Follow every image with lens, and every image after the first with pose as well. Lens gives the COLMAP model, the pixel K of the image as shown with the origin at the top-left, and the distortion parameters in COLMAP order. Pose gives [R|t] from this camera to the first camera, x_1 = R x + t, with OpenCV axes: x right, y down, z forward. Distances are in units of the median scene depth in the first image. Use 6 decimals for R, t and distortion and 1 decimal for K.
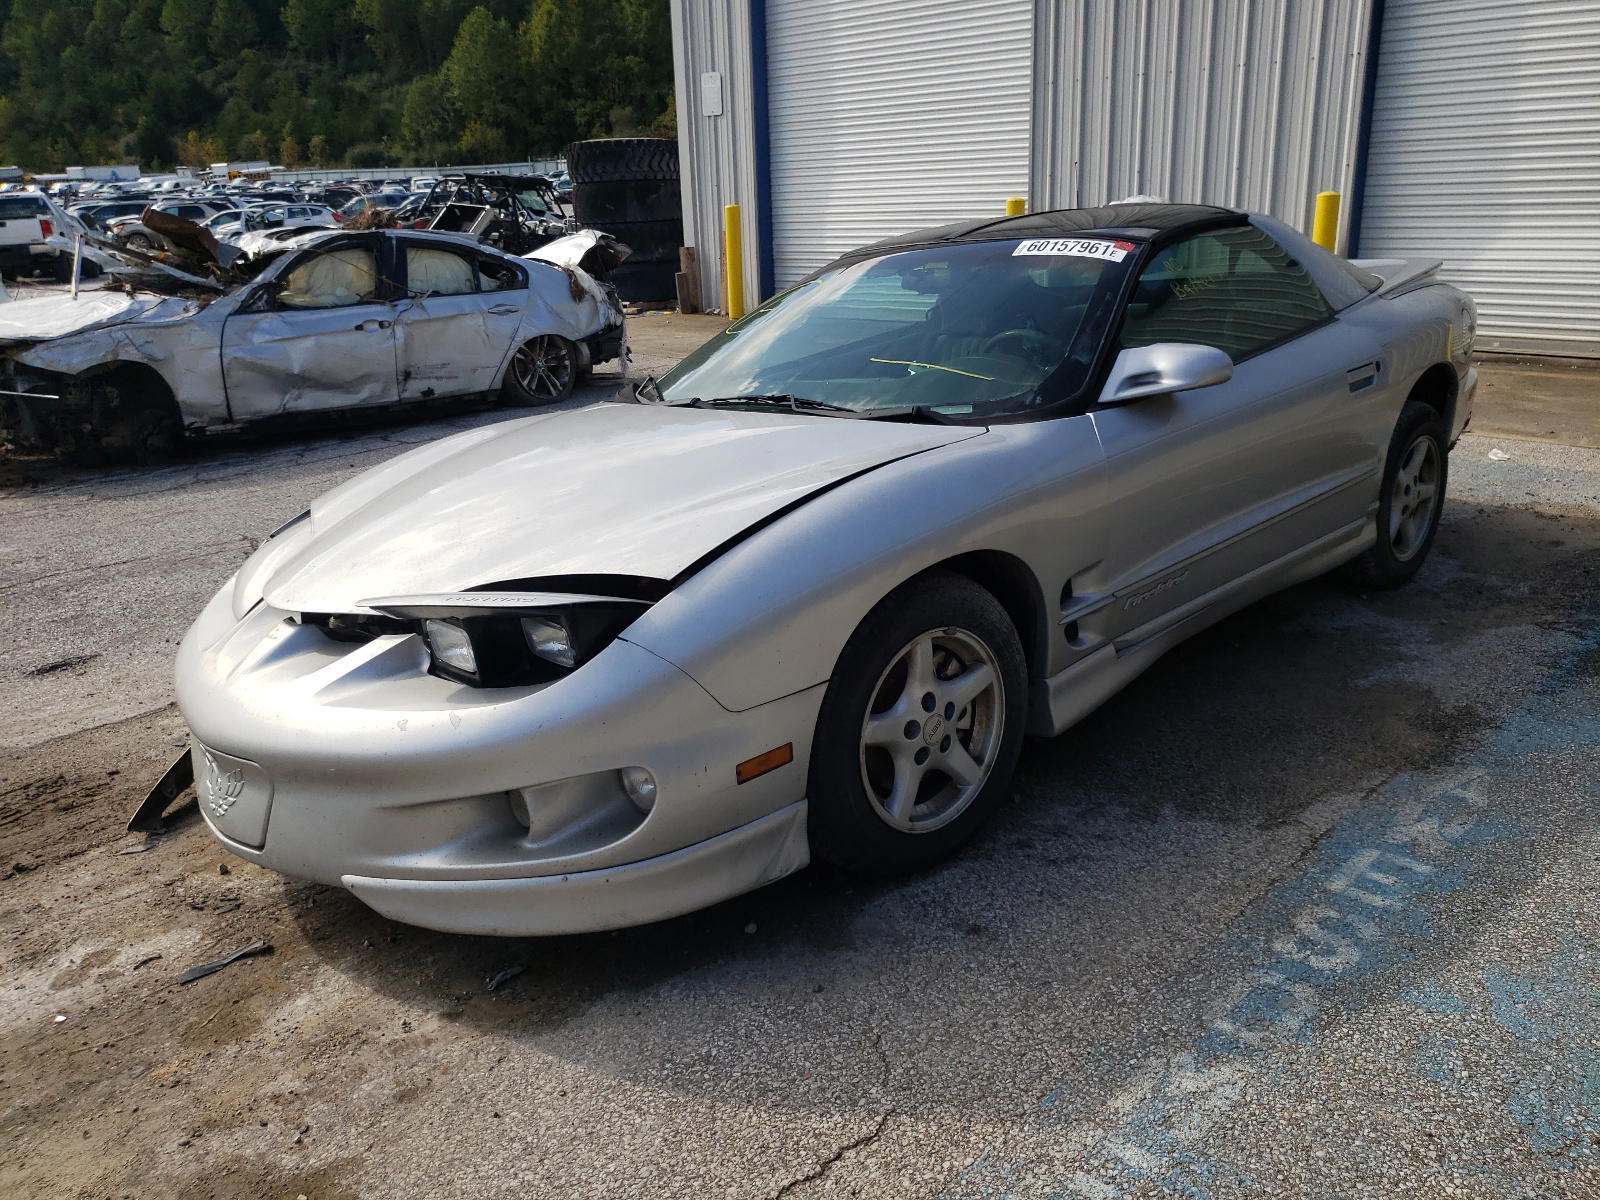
lens RADIAL K [[1245.9, 0, 816.8], [0, 1245.9, 597.1], [0, 0, 1]] dist [-0.004680, 0.006374]
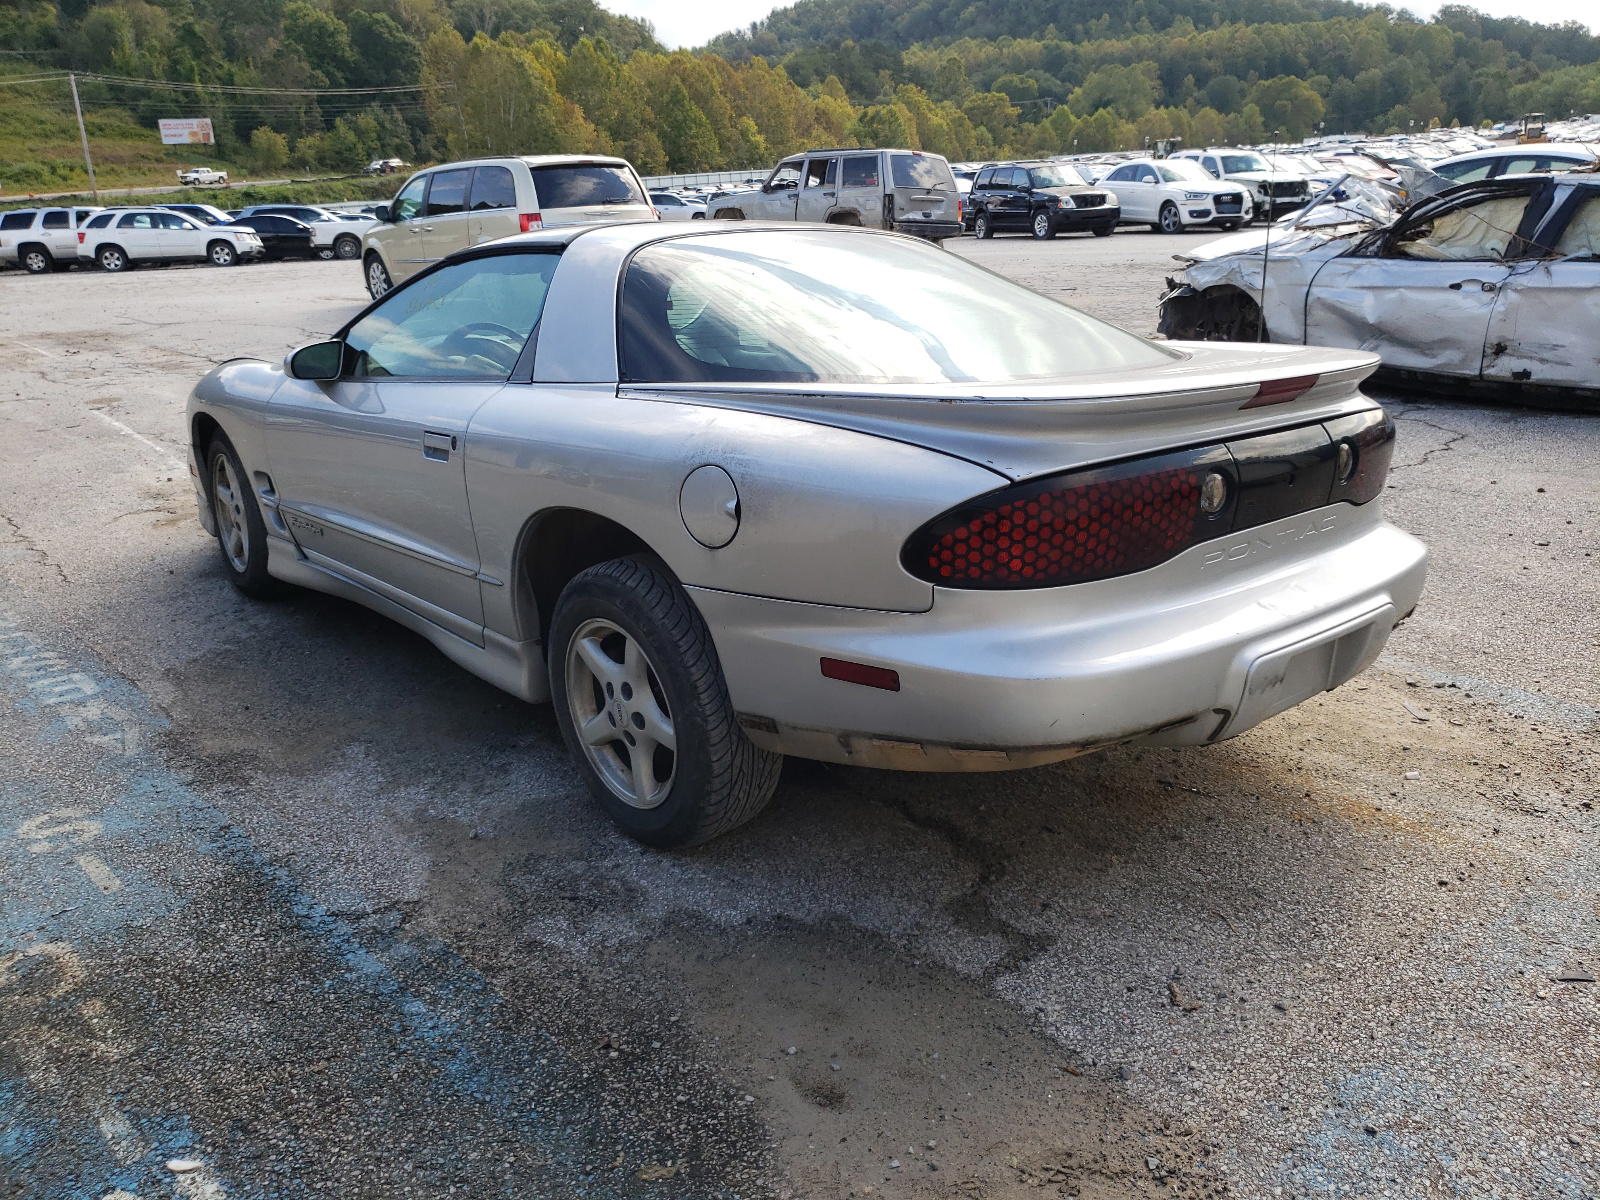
lens RADIAL K [[1245.9, 0, 816.8], [0, 1245.9, 597.1], [0, 0, 1]] dist [-0.004680, 0.006374]
pose [[-0.055184, 0.352847, -0.934052, 0.610696], [-0.271731, 0.894862, 0.354097, -0.222334], [0.960790, 0.273351, 0.046497, 0.616684]]
